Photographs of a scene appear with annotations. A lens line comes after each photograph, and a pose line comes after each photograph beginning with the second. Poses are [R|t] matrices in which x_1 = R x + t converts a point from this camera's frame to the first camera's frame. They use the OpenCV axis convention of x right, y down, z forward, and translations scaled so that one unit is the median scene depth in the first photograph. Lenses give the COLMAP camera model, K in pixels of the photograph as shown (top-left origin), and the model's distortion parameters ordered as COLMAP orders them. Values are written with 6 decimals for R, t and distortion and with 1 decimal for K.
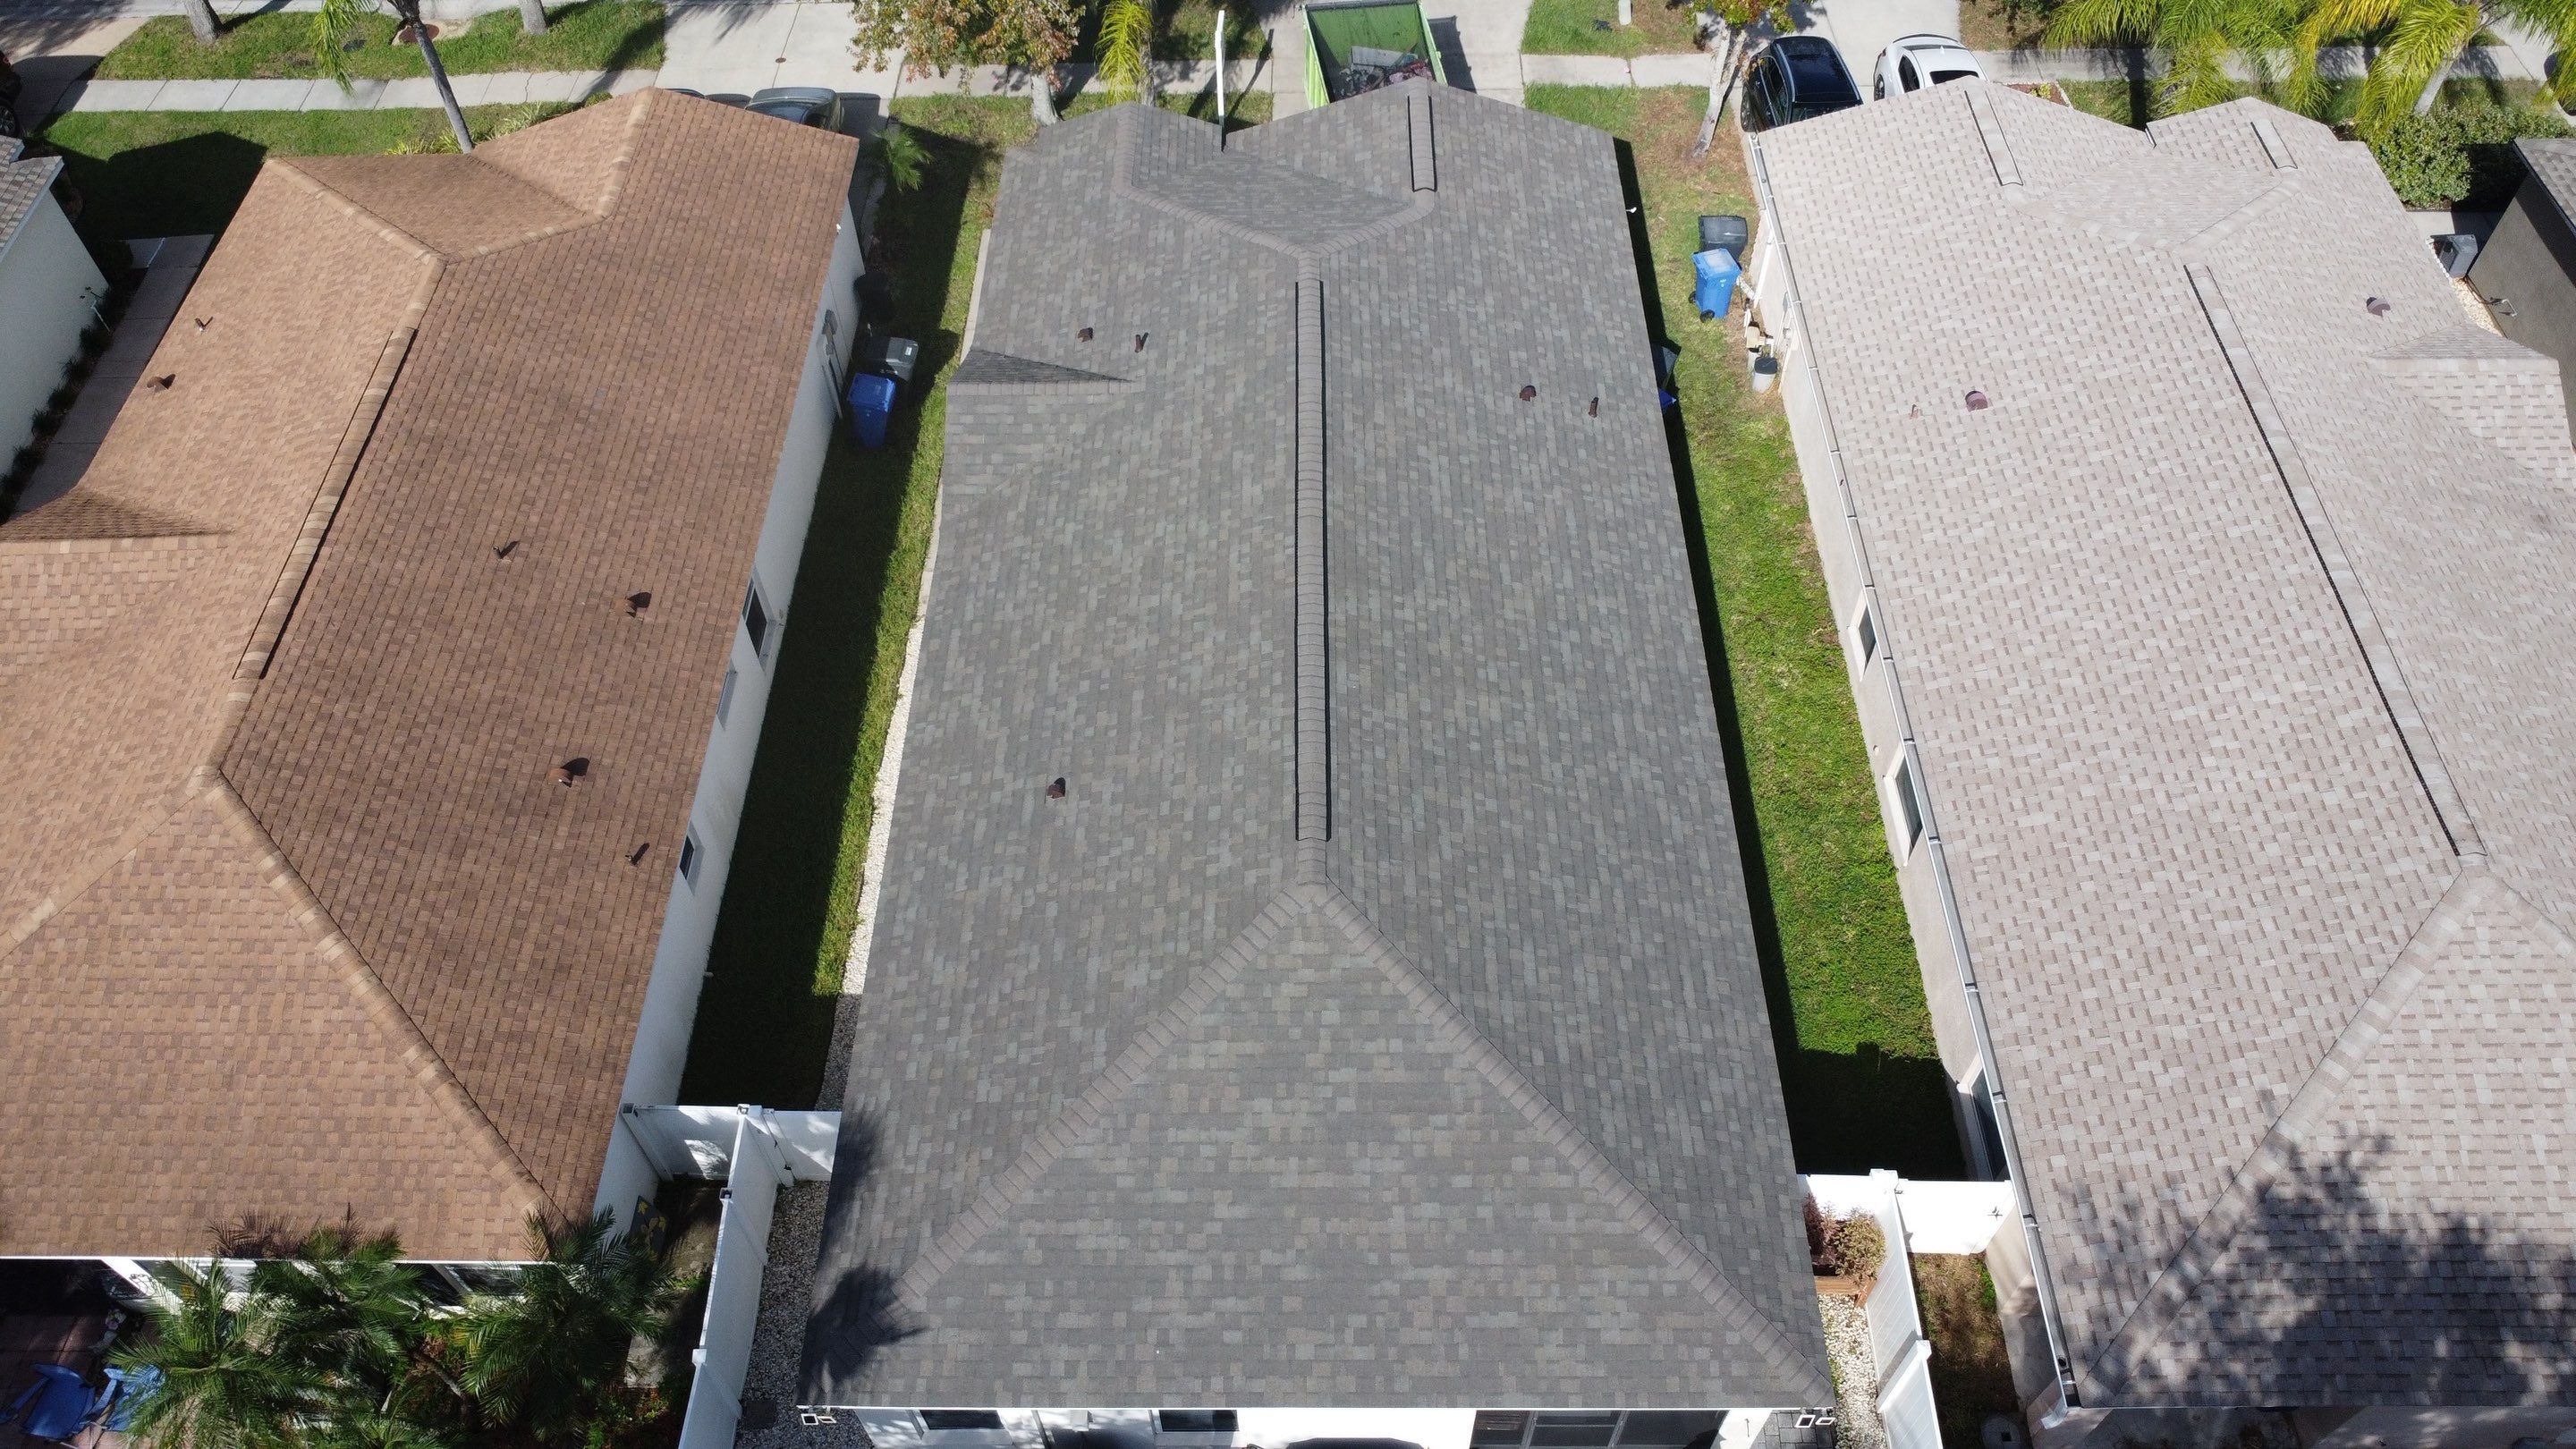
lens RADIAL K [[1863.9, 0, 1279.1], [0, 1863.9, 723.3], [0, 0, 1]] dist [-0.025768, -0.014366]
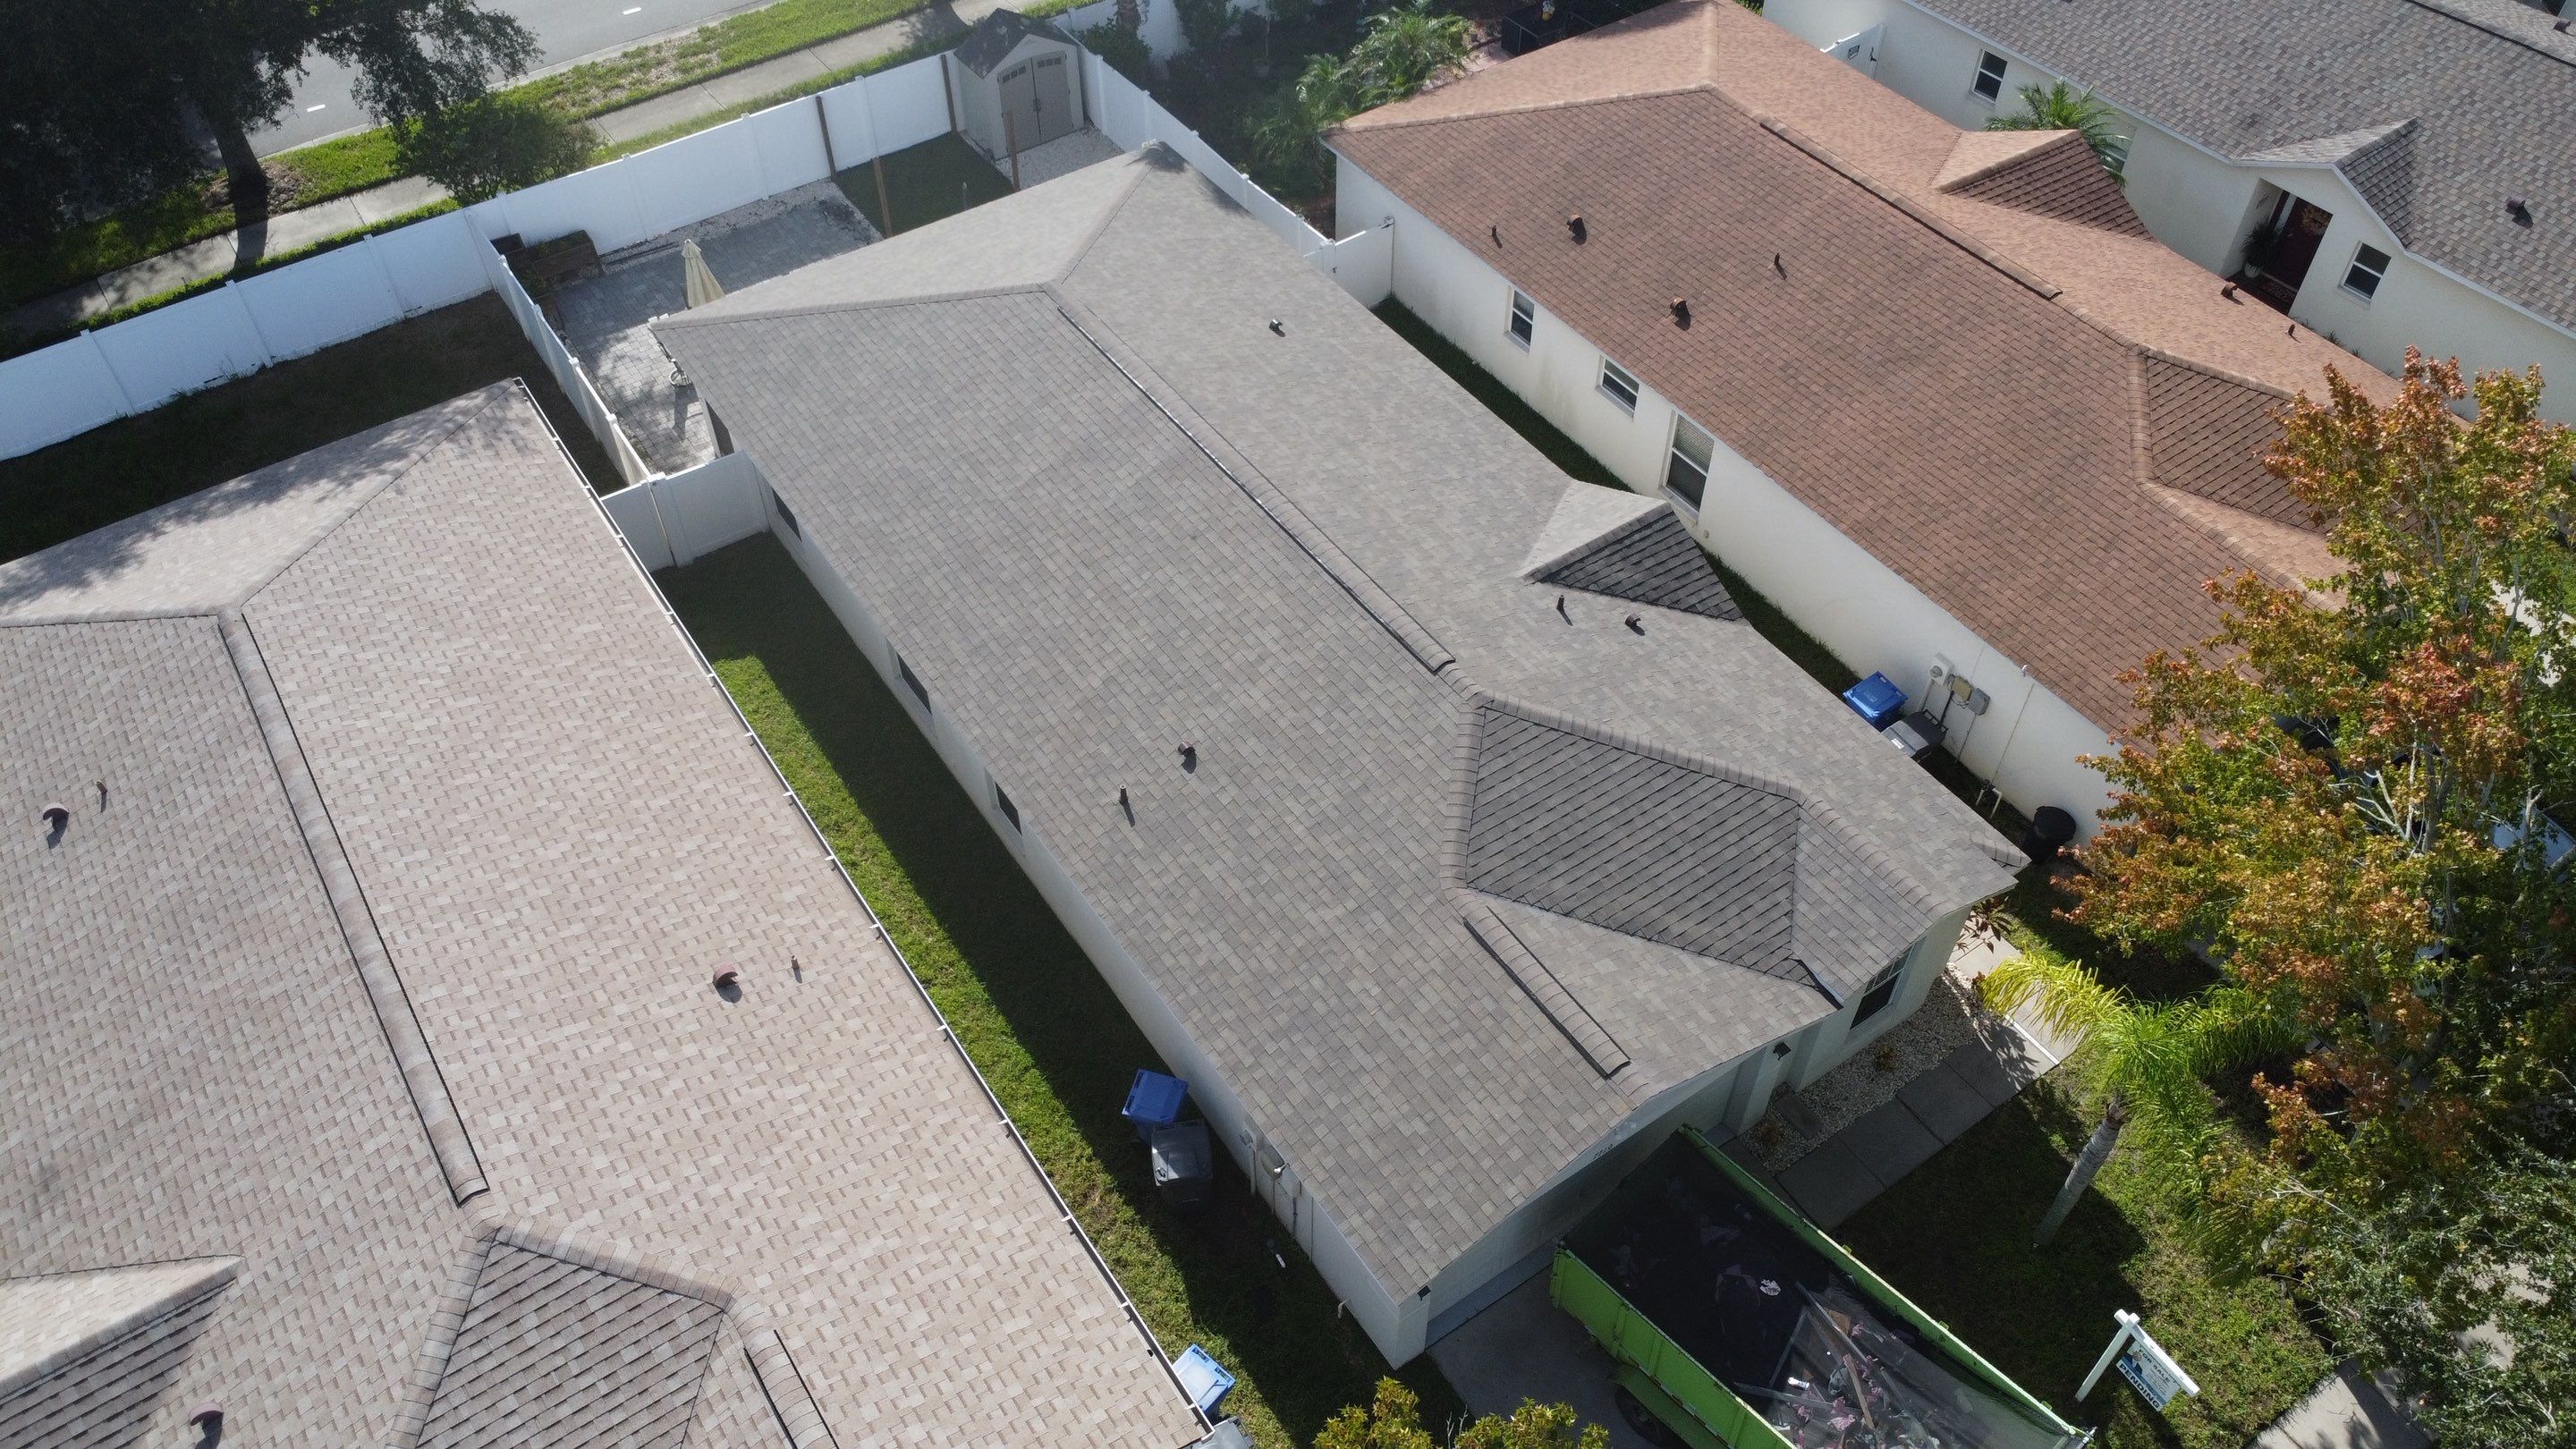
lens RADIAL K [[1863.9, 0, 1282.2], [0, 1863.9, 725.6], [0, 0, 1]] dist [-0.025768, -0.014366]
pose [[-0.821560, 0.438247, -0.364662, 0.483725], [-0.432943, -0.063408, 0.899188, -1.164866], [0.370944, 0.896615, 0.241829, 0.897224]]
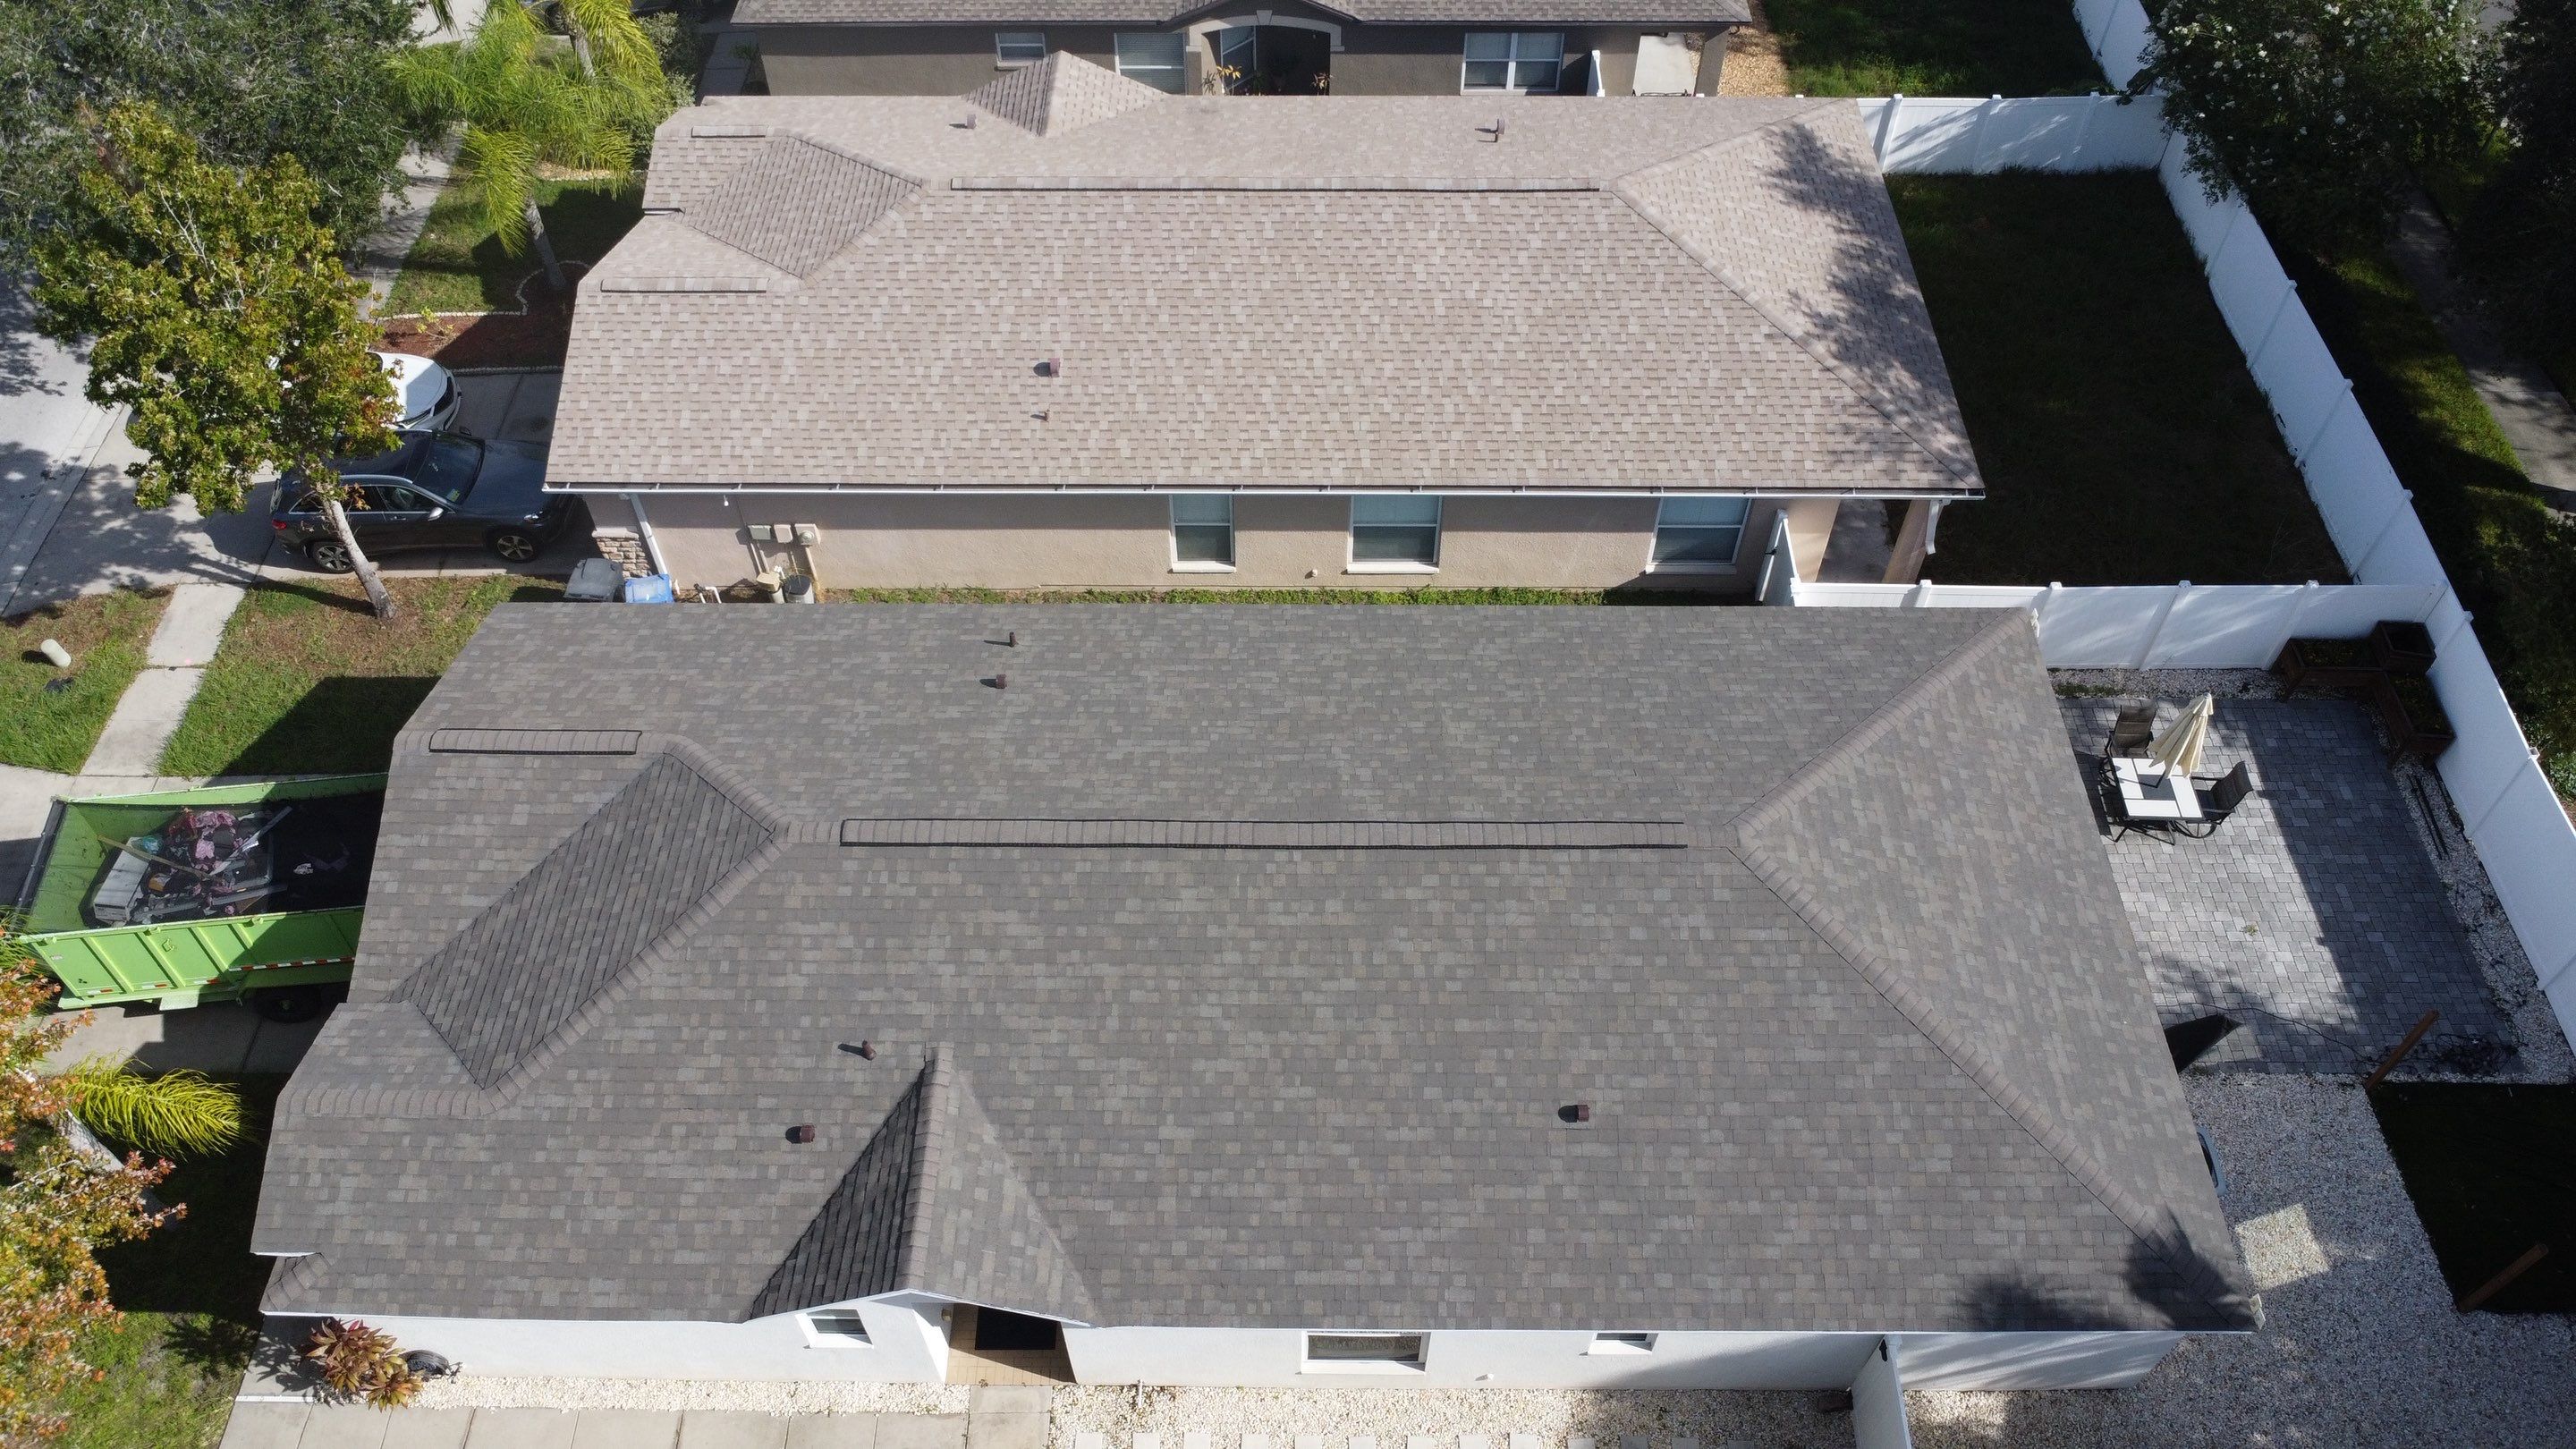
lens RADIAL K [[1863.9, 0, 1278.6], [0, 1863.9, 727.2], [0, 0, 1]] dist [-0.025768, -0.014366]
pose [[0.003143, -0.764240, 0.644924, -0.540411], [0.787592, 0.399291, 0.469325, -0.559380], [-0.616189, 0.506462, 0.603164, 0.429113]]
